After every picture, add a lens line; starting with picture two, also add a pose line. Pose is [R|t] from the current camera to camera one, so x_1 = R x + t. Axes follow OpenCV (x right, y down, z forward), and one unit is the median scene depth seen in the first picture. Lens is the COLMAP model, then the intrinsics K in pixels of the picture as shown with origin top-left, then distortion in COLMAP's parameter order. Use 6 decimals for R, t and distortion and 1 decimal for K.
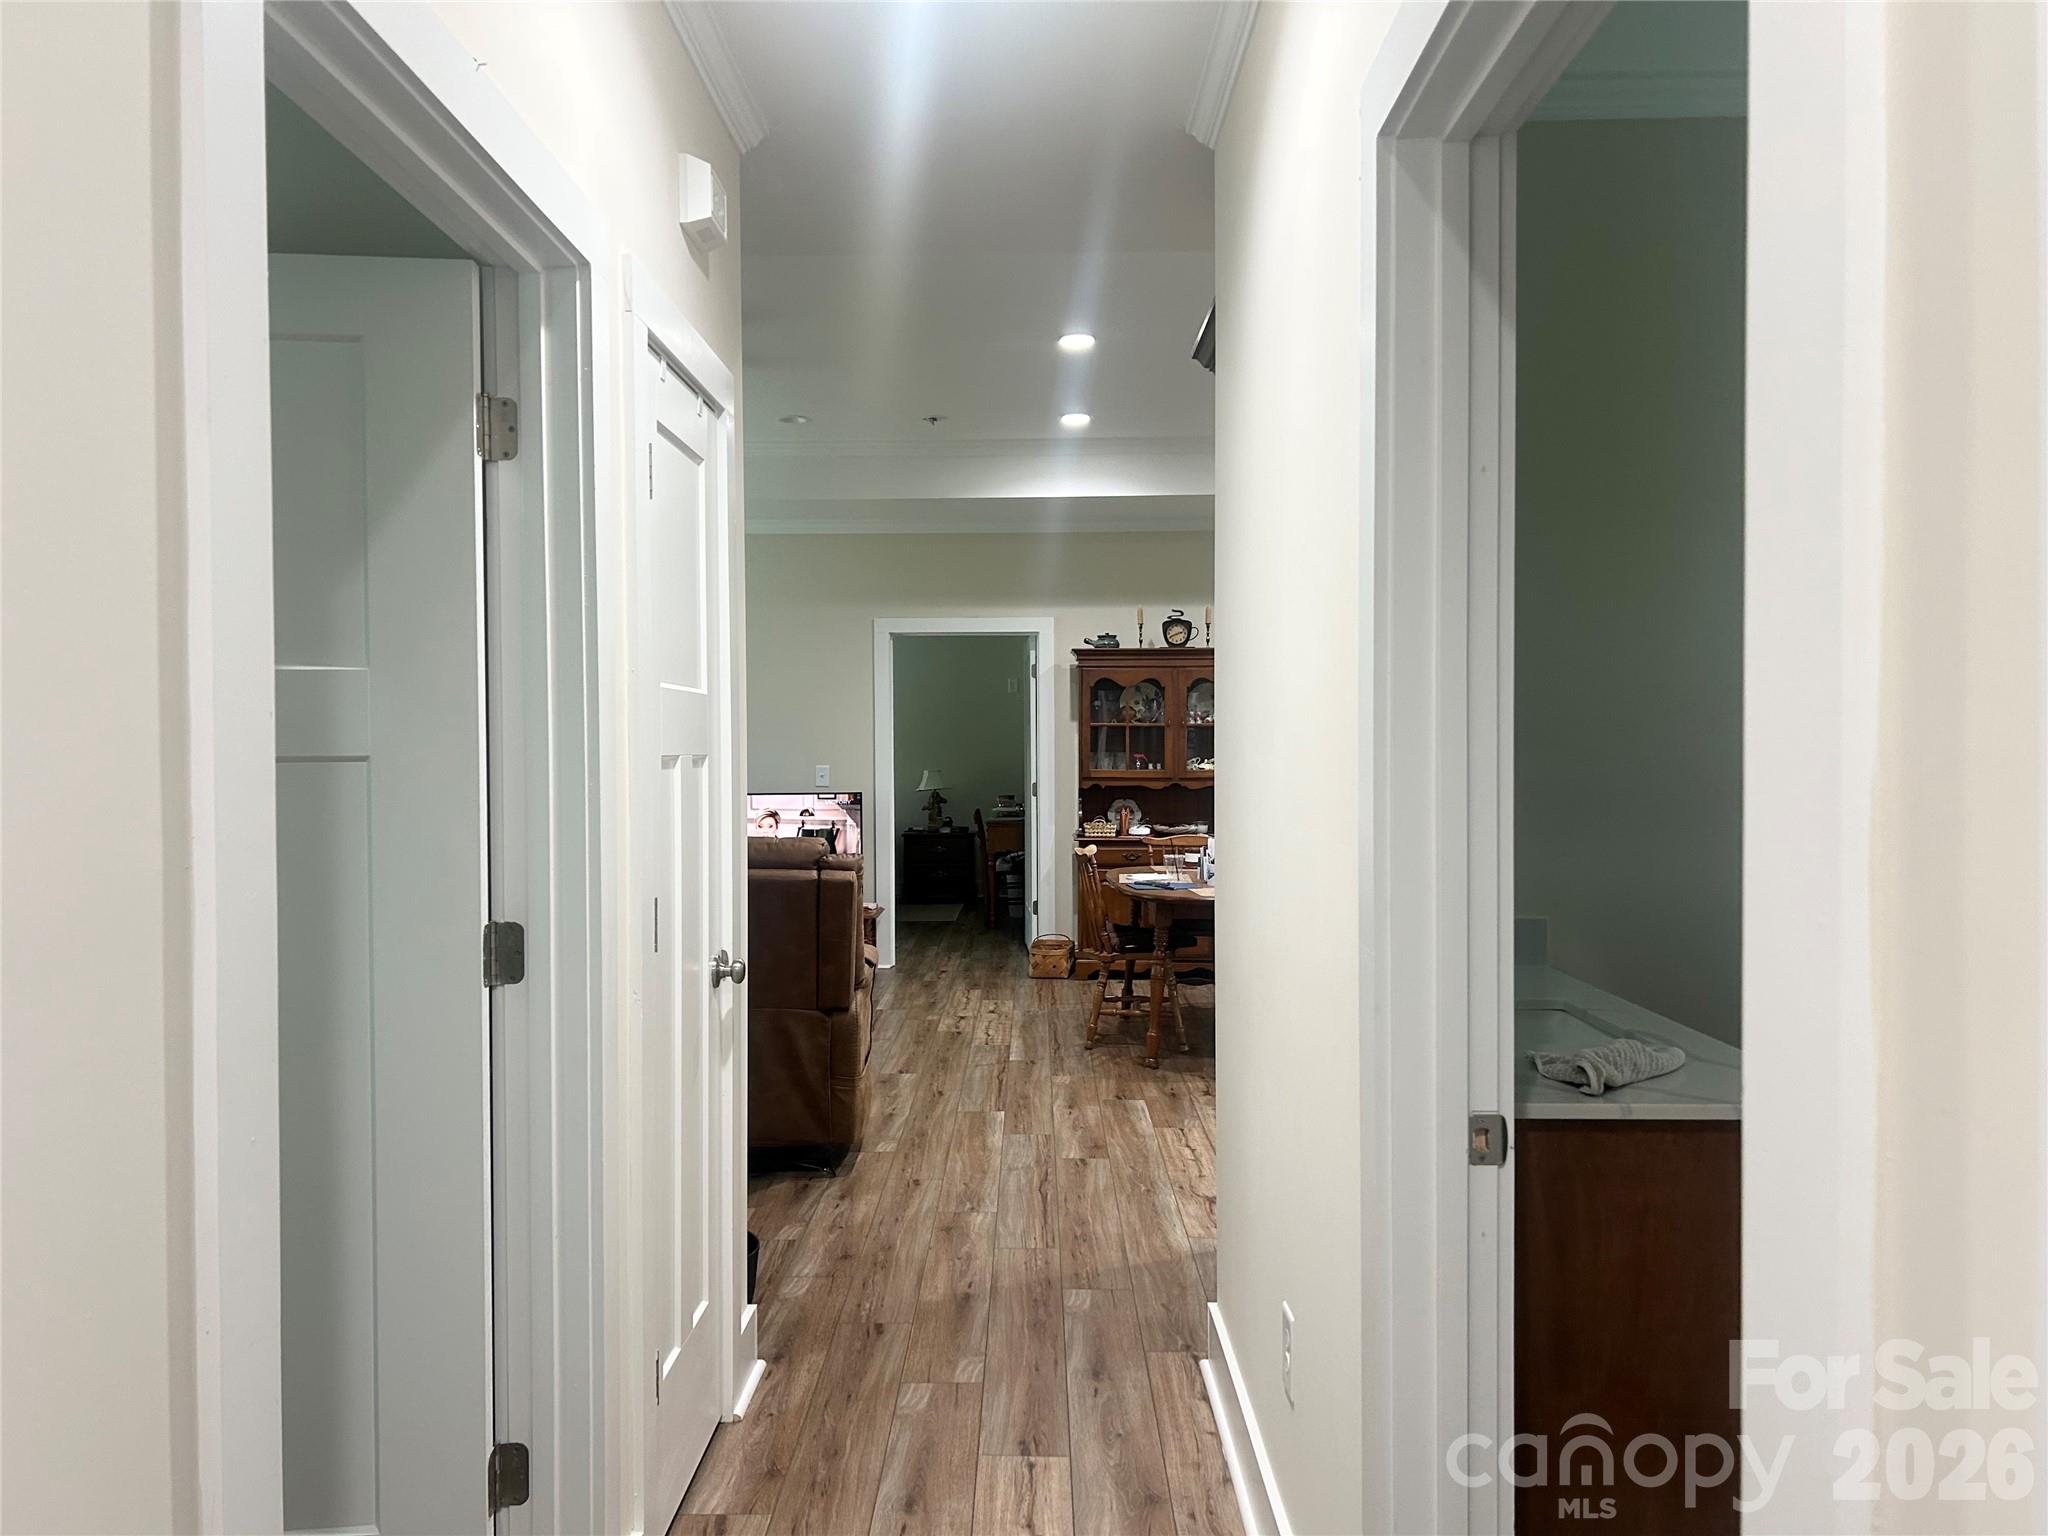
lens RADIAL K [[1540.4, 0, 1026.4], [0, 1540.4, 762.2], [0, 0, 1]] dist [0.073304, -0.088458]
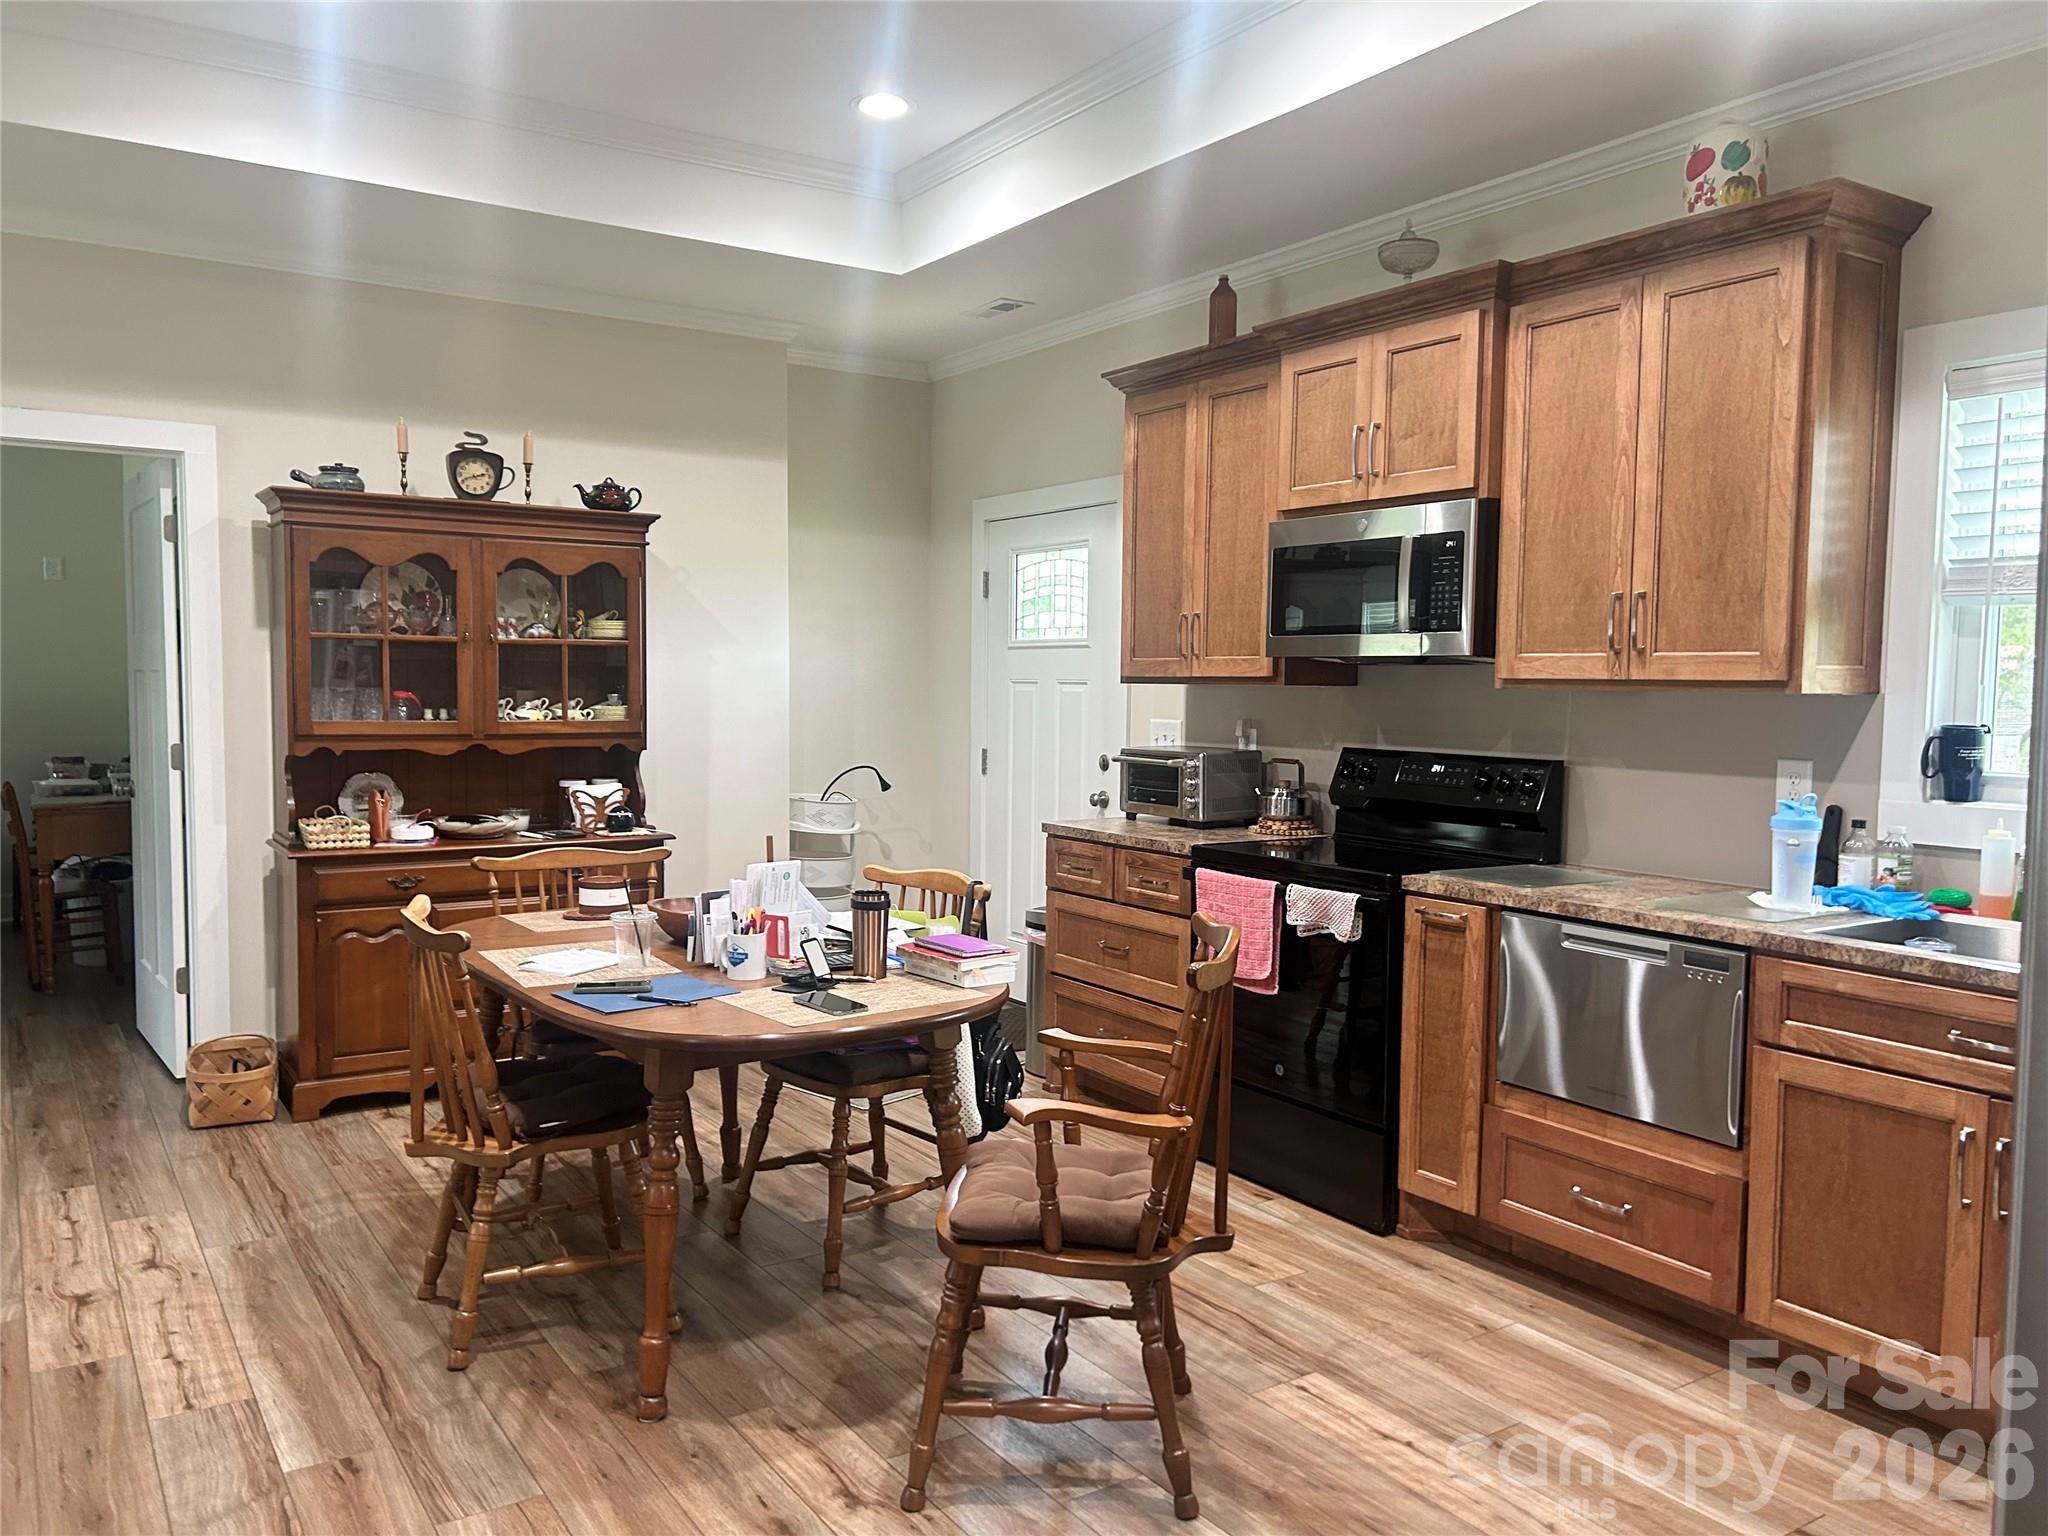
lens RADIAL K [[1514.4, 0, 1018.4], [0, 1514.4, 779.0], [0, 0, 1]] dist [0.064000, -0.092208]
pose [[0.826666, -0.024103, 0.562177, -0.052721], [-0.007724, 0.998502, 0.054168, -0.005428], [-0.562641, -0.049121, 0.825241, 0.429272]]
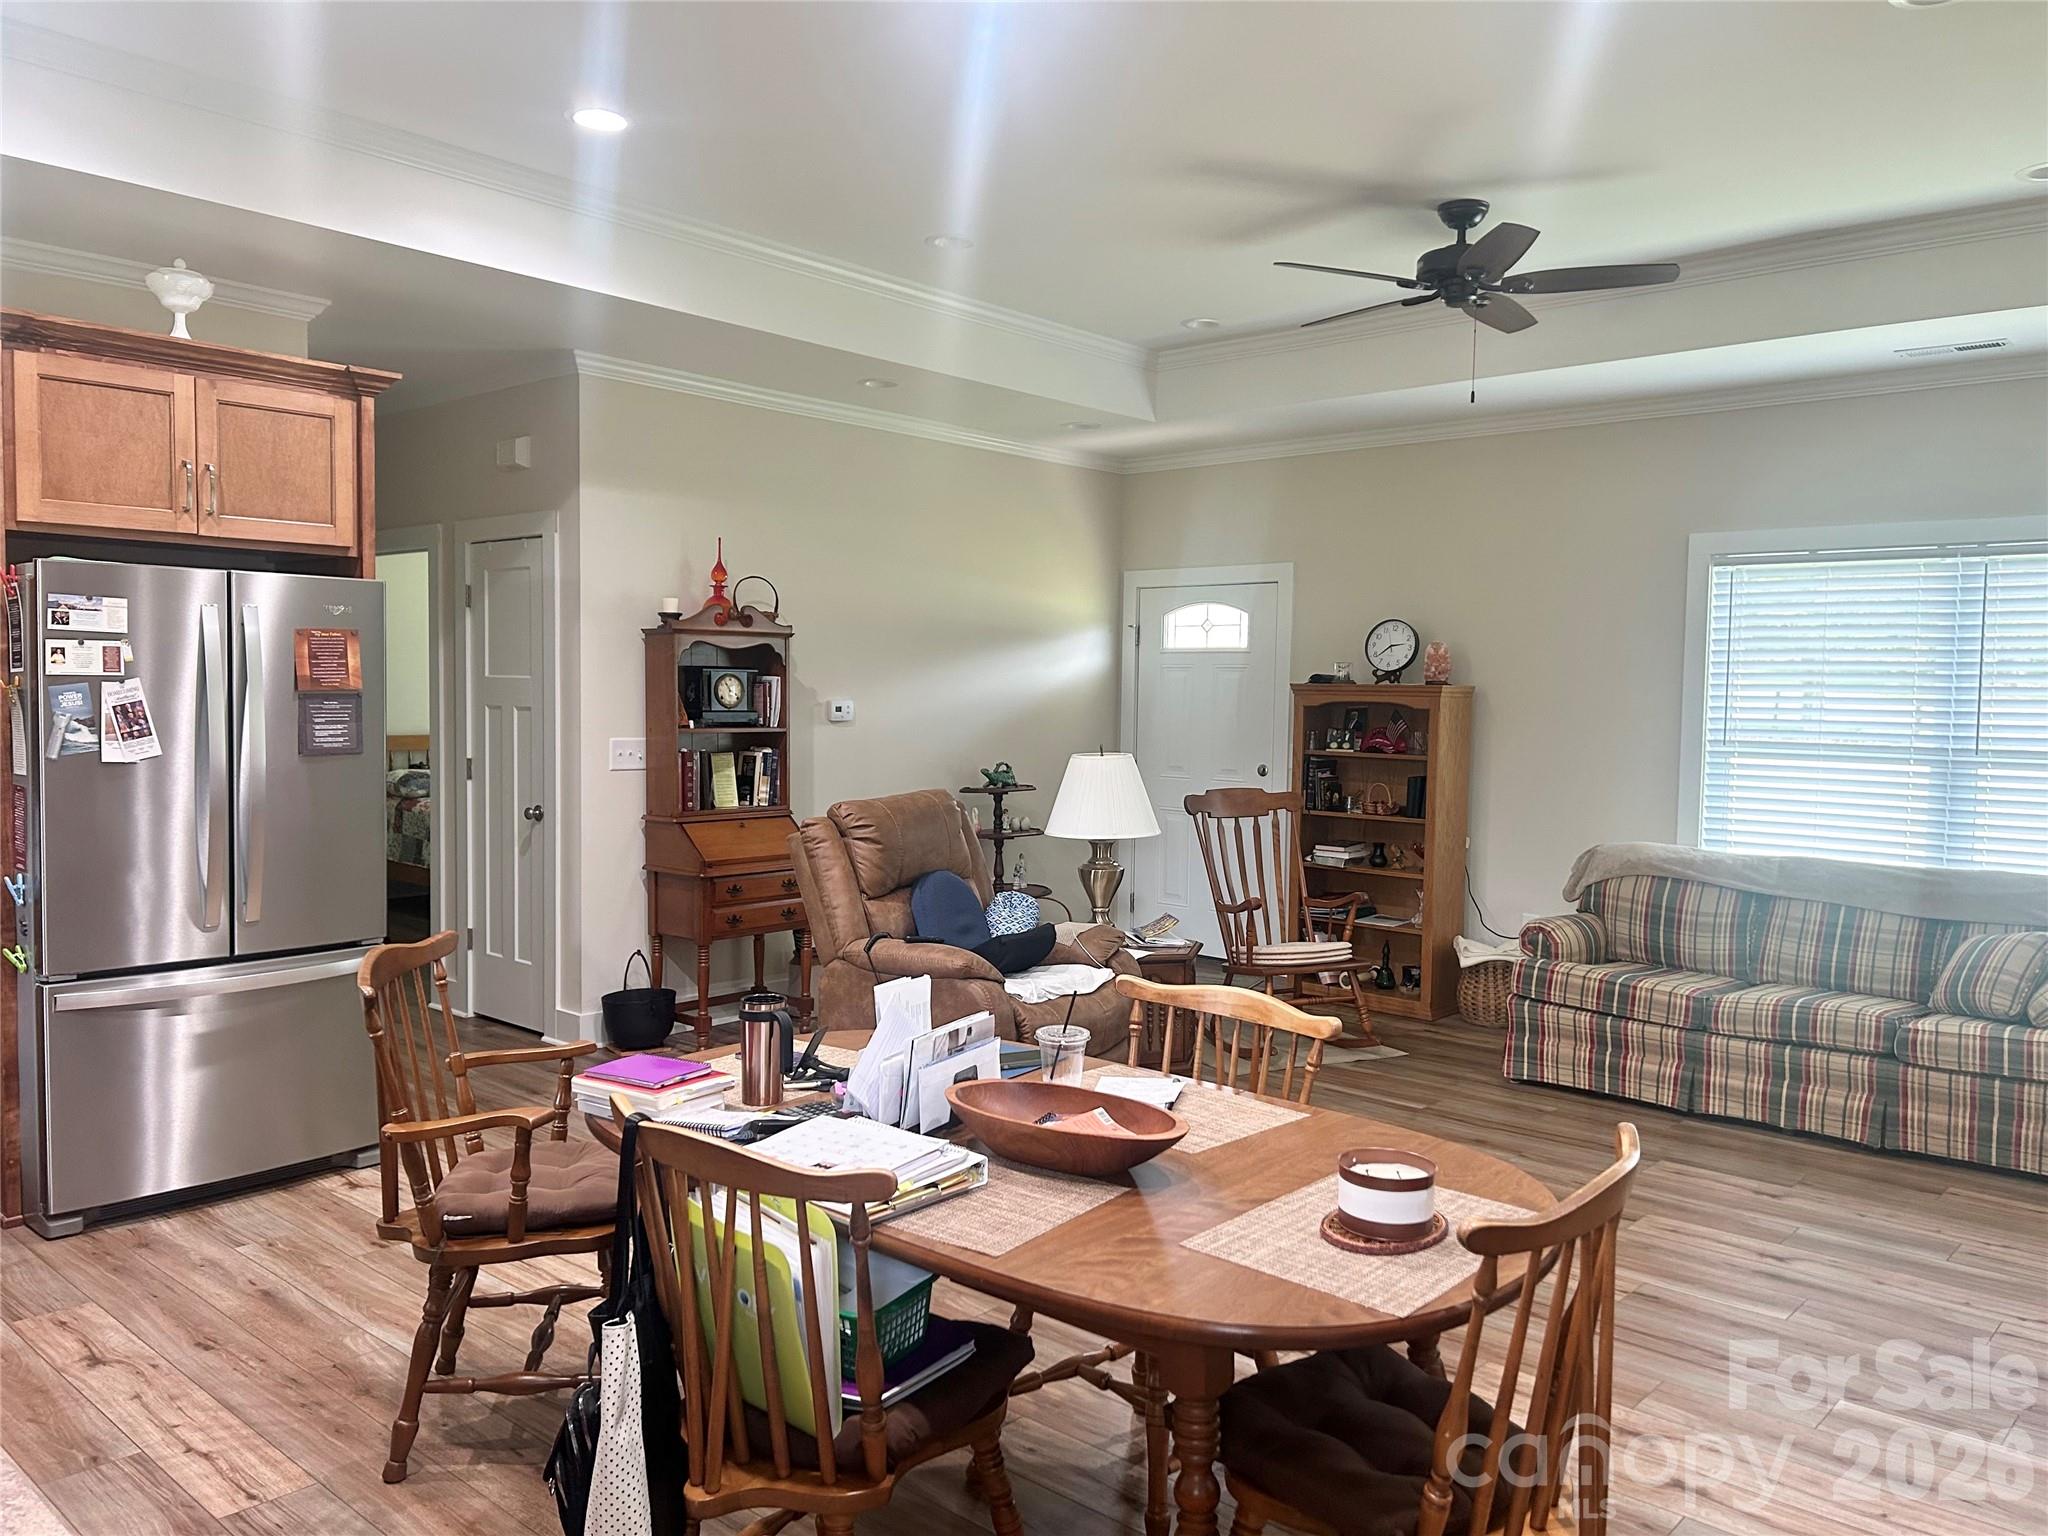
lens RADIAL K [[1540.3, 0, 1035.4], [0, 1540.3, 768.5], [0, 0, 1]] dist [0.082064, -0.089249]
pose [[-0.659783, 0.035663, -0.750609, 0.298564], [-0.026141, 0.997179, 0.070356, -0.027677], [0.751001, 0.066041, -0.656990, 0.962019]]
